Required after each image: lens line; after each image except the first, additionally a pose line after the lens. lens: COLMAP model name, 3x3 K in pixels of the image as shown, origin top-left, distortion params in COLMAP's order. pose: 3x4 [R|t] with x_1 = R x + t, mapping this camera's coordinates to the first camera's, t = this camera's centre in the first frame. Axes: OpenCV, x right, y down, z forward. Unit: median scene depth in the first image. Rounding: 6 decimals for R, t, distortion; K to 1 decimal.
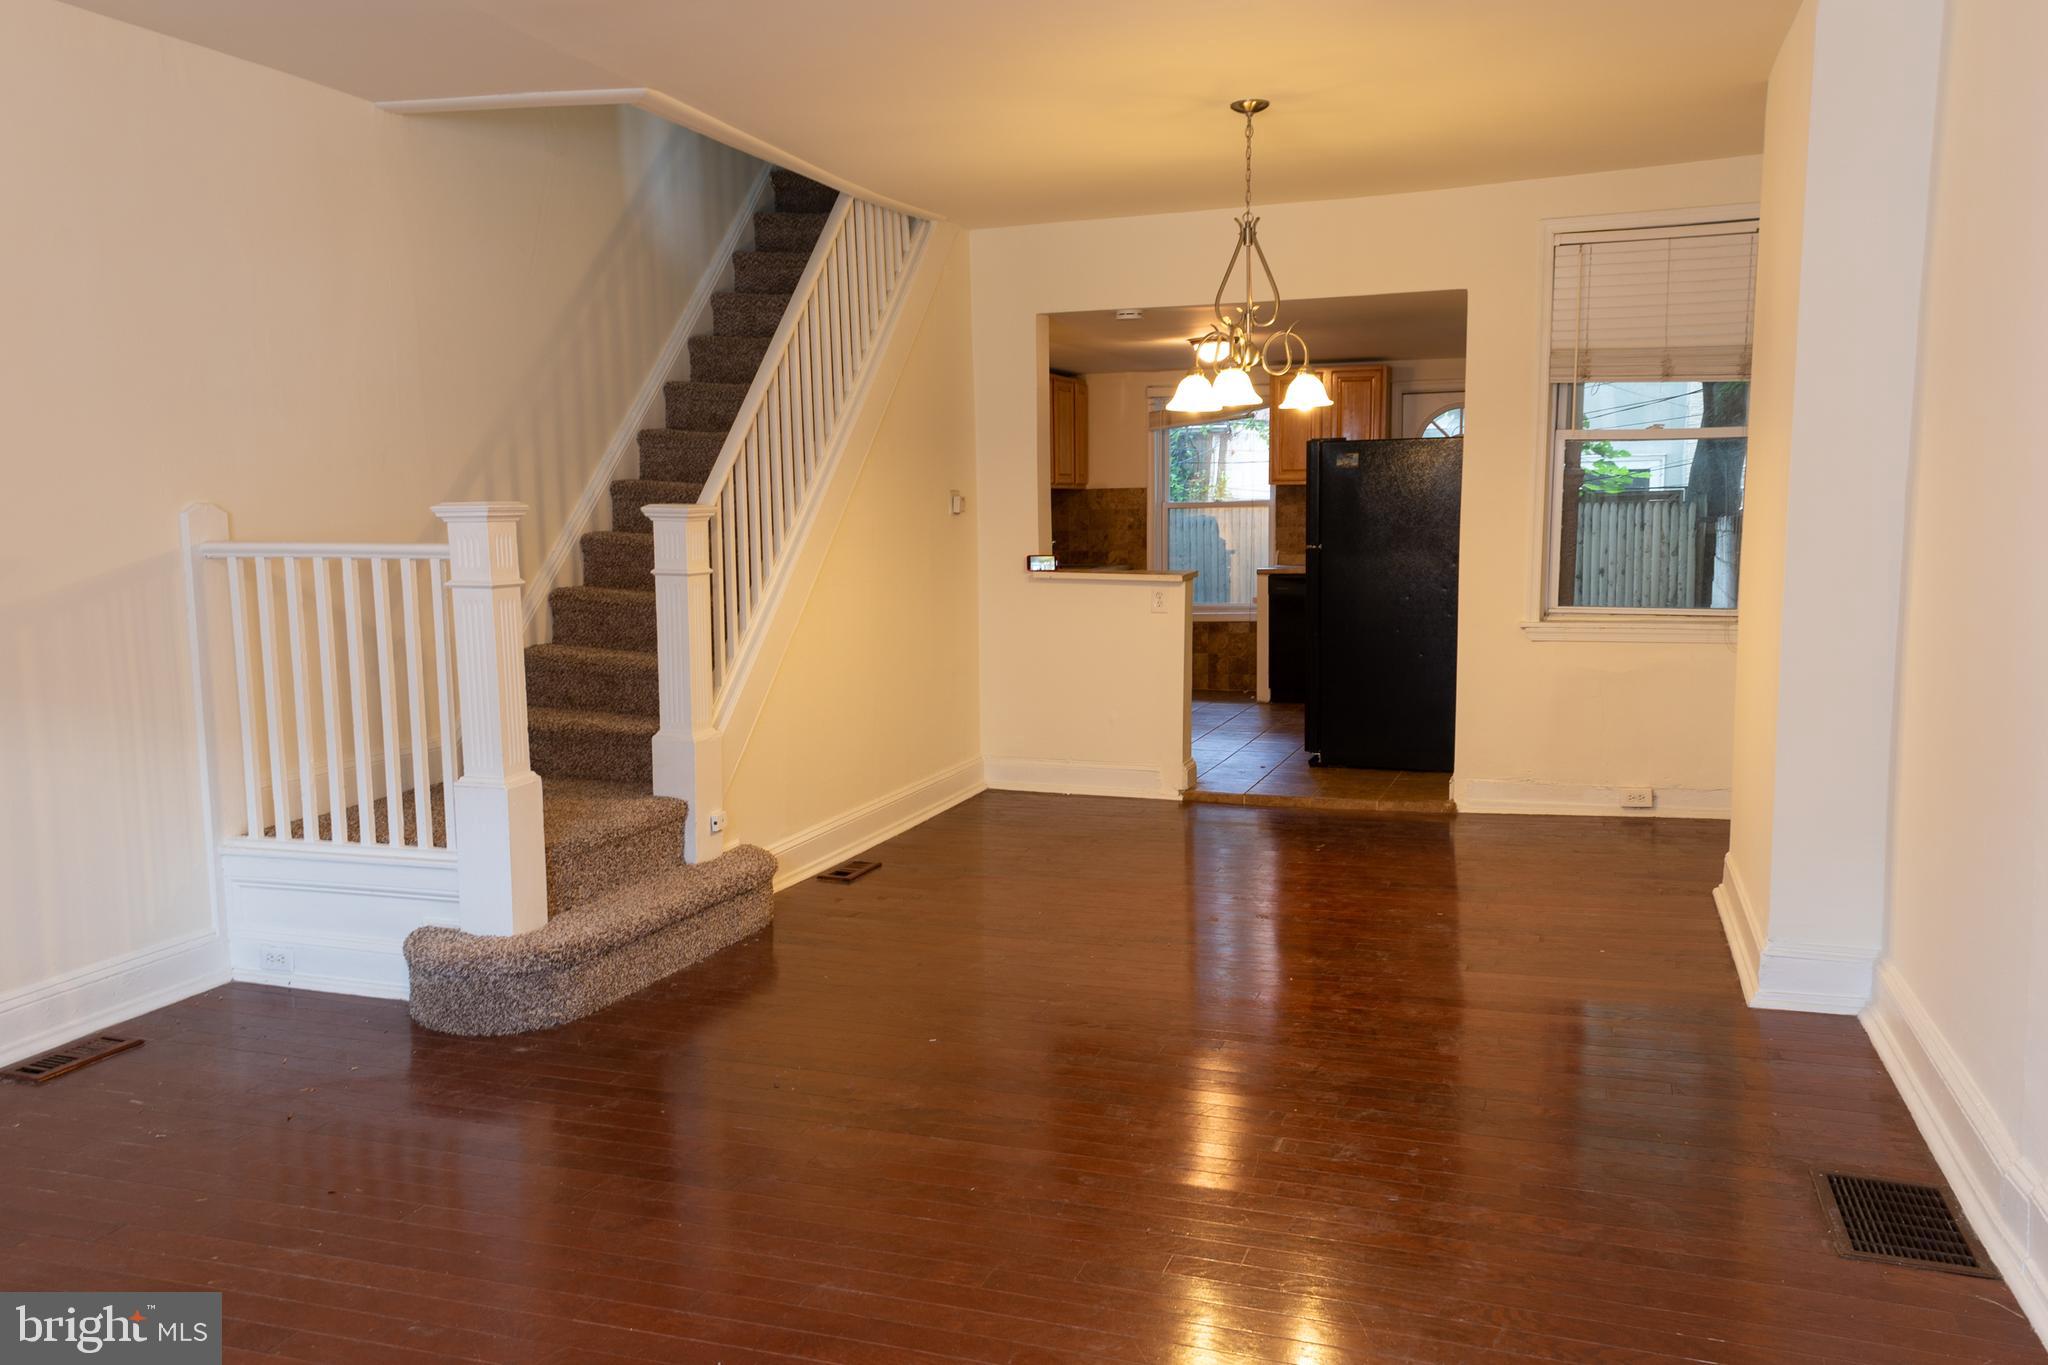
lens RADIAL K [[1591.1, 0, 1024.0], [0, 1591.1, 682.5], [0, 0, 1]] dist [0.085244, 0.002725]
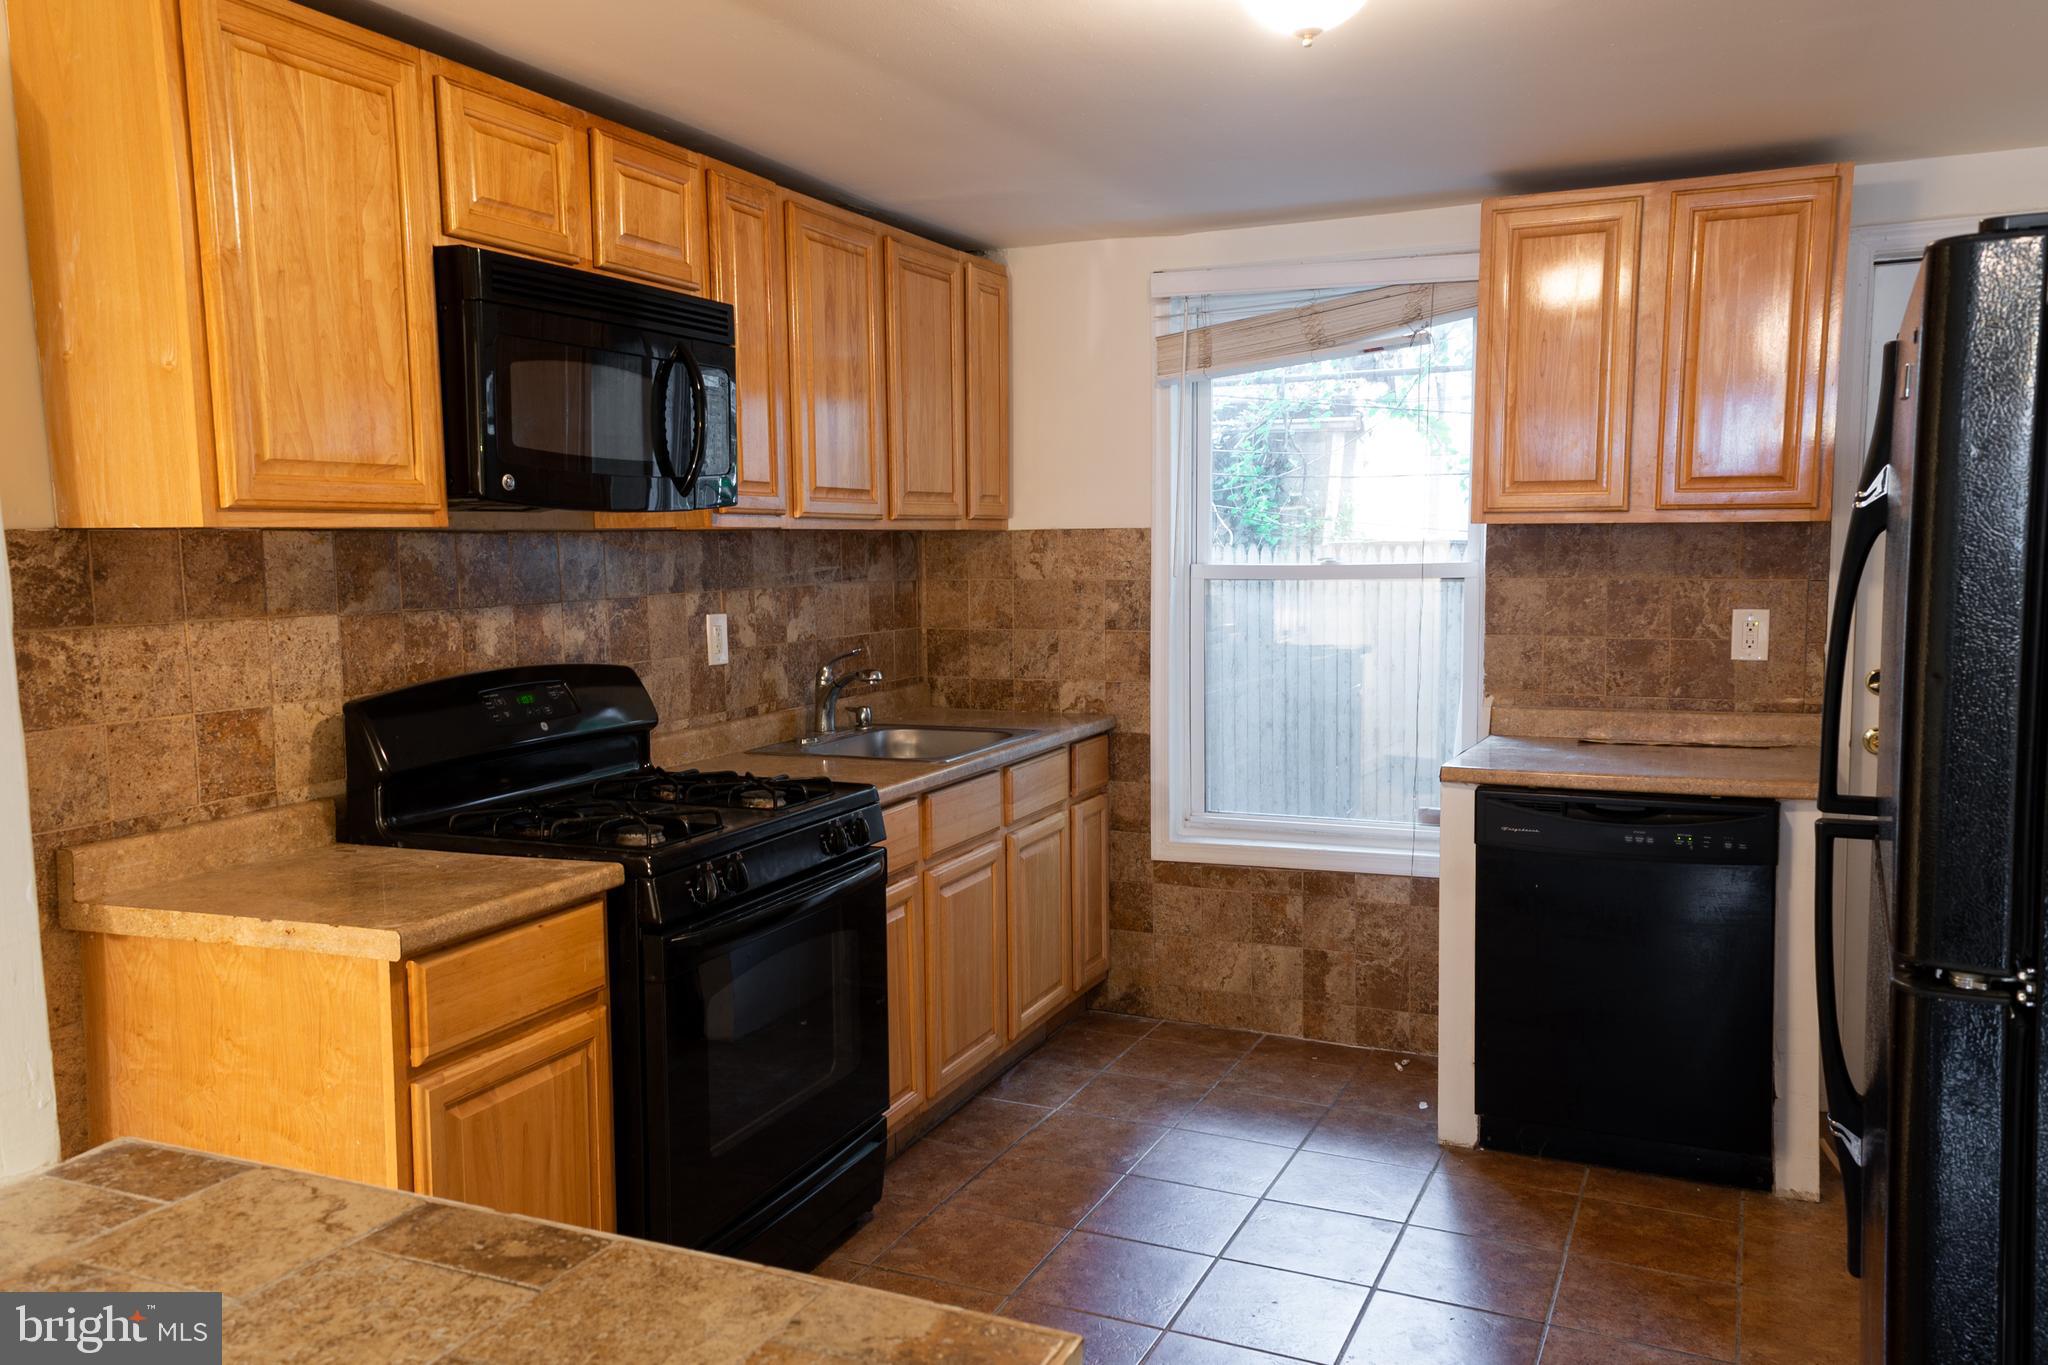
lens RADIAL K [[1591.1, 0, 1024.0], [0, 1591.1, 682.5], [0, 0, 1]] dist [0.085244, 0.002725]
pose [[0.996931, 0.012476, -0.077284, 0.076250], [-0.013687, 0.999791, -0.015159, -0.076577], [0.077079, 0.016170, 0.996894, 0.596649]]
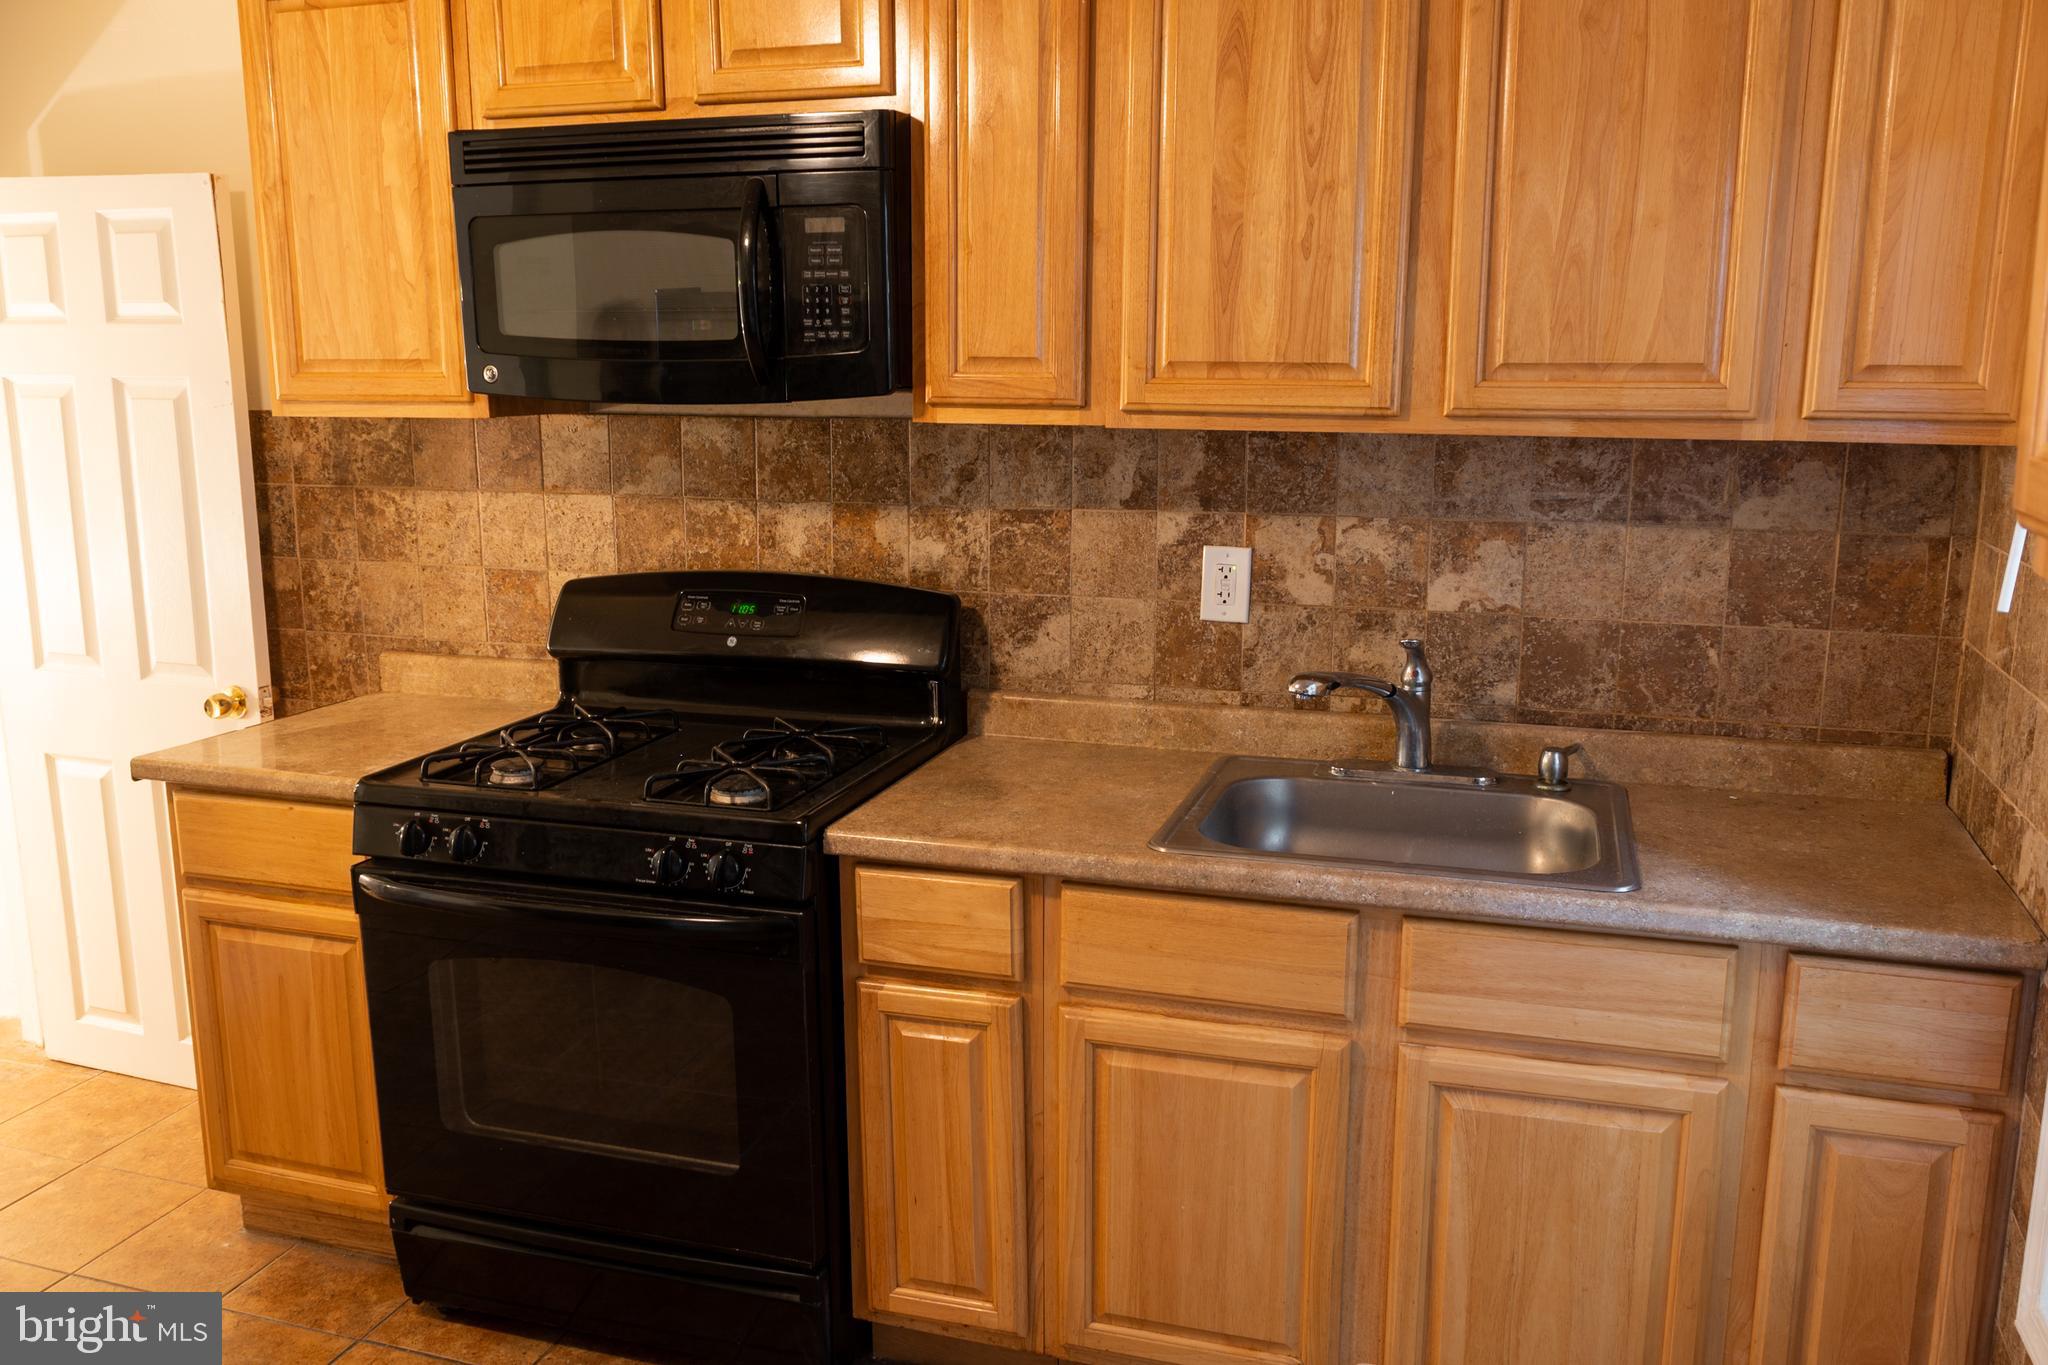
lens RADIAL K [[1648.2, 0, 1024.0], [0, 1648.2, 682.5], [0, 0, 1]] dist [-0.009267, 0.006566]
pose [[0.032069, 0.212146, -0.976712, 0.224958], [-0.110675, 0.971958, 0.207480, -0.124180], [0.993339, 0.101444, 0.054648, 0.901447]]
